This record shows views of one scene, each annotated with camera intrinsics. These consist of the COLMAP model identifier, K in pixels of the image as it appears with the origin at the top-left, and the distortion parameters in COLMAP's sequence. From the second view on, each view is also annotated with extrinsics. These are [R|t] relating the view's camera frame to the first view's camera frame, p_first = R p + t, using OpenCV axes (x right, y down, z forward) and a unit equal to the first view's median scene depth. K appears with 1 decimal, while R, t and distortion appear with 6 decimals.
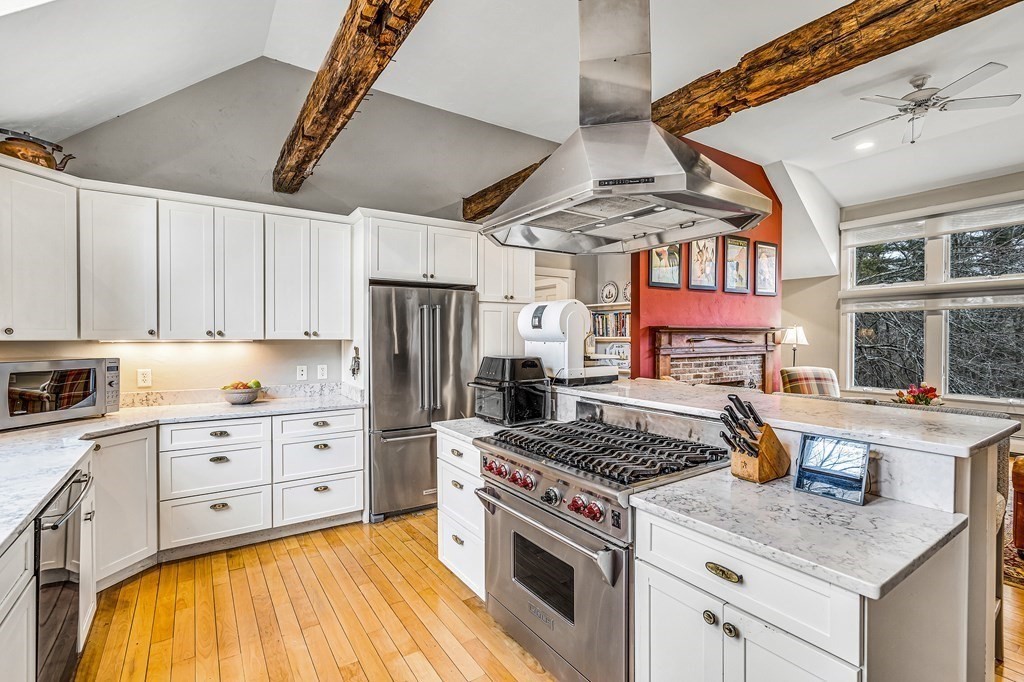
lens RADIAL K [[470.2, 0, 506.5], [0, 470.2, 342.6], [0, 0, 1]] dist [-0.002401, 0.000225]
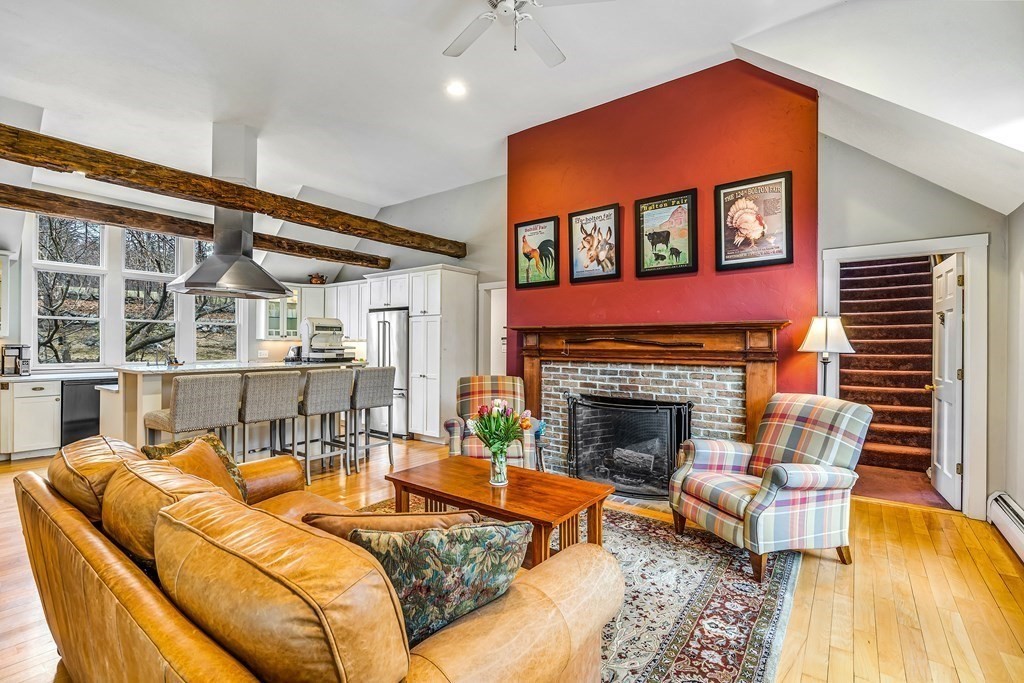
lens RADIAL K [[470.2, 0, 506.5], [0, 470.2, 343.1], [0, 0, 1]] dist [-0.002401, 0.000225]
pose [[0.318235, -0.001946, -0.948010, 1.119133], [-0.023914, 0.999663, -0.010079, 0.008957], [0.947710, 0.025878, 0.318081, 0.576158]]
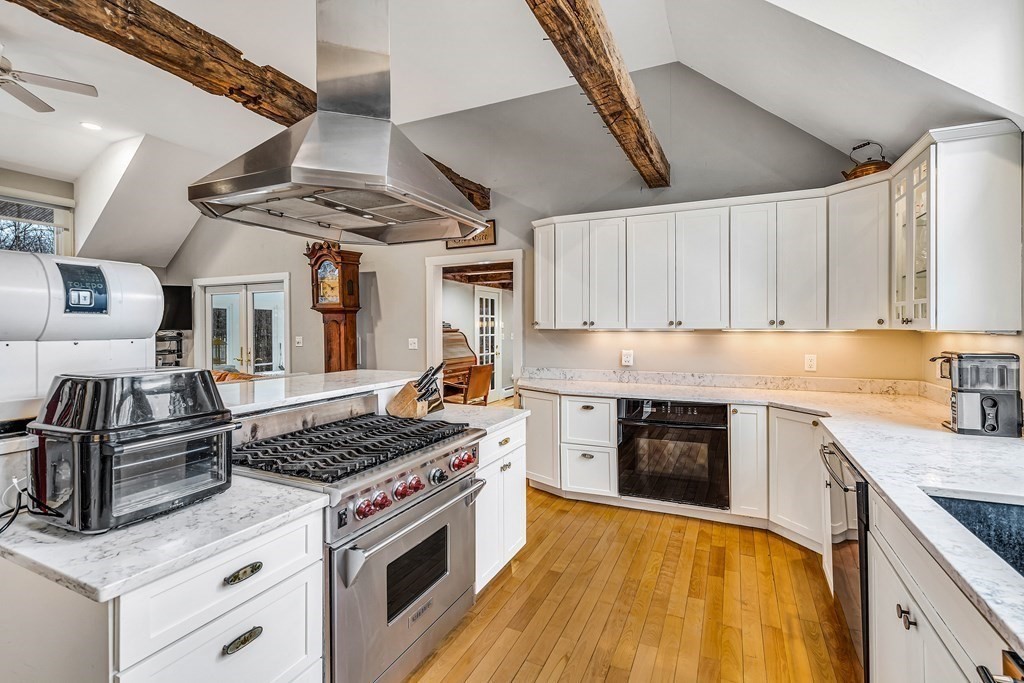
lens RADIAL K [[488.2, 0, 509.5], [0, 488.2, 335.4], [0, 0, 1]] dist [-0.002202, -0.000277]
pose [[-0.524167, -0.012513, 0.851524, -0.276092], [0.014943, 0.999603, 0.023887, -0.005674], [-0.851484, 0.025245, -0.523772, 0.423472]]
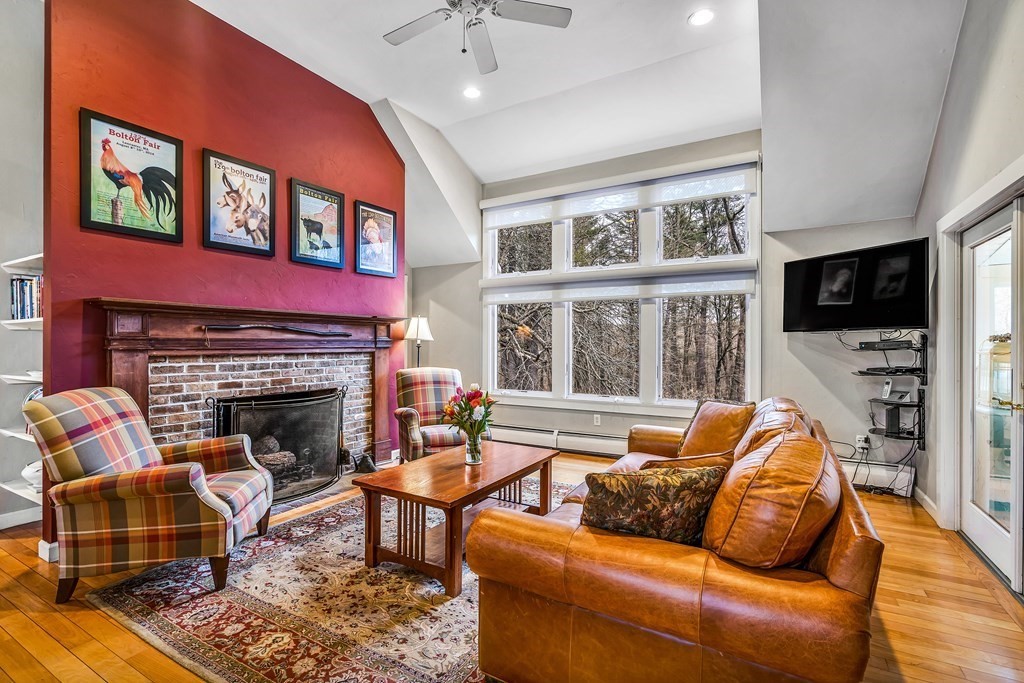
lens RADIAL K [[470.2, 0, 506.5], [0, 470.2, 343.1], [0, 0, 1]] dist [-0.002401, 0.000225]
pose [[0.900501, 0.004973, 0.434826, 0.453349], [0.000585, 0.999920, -0.012647, 0.021771], [-0.434854, 0.011643, 0.900426, 0.244677]]
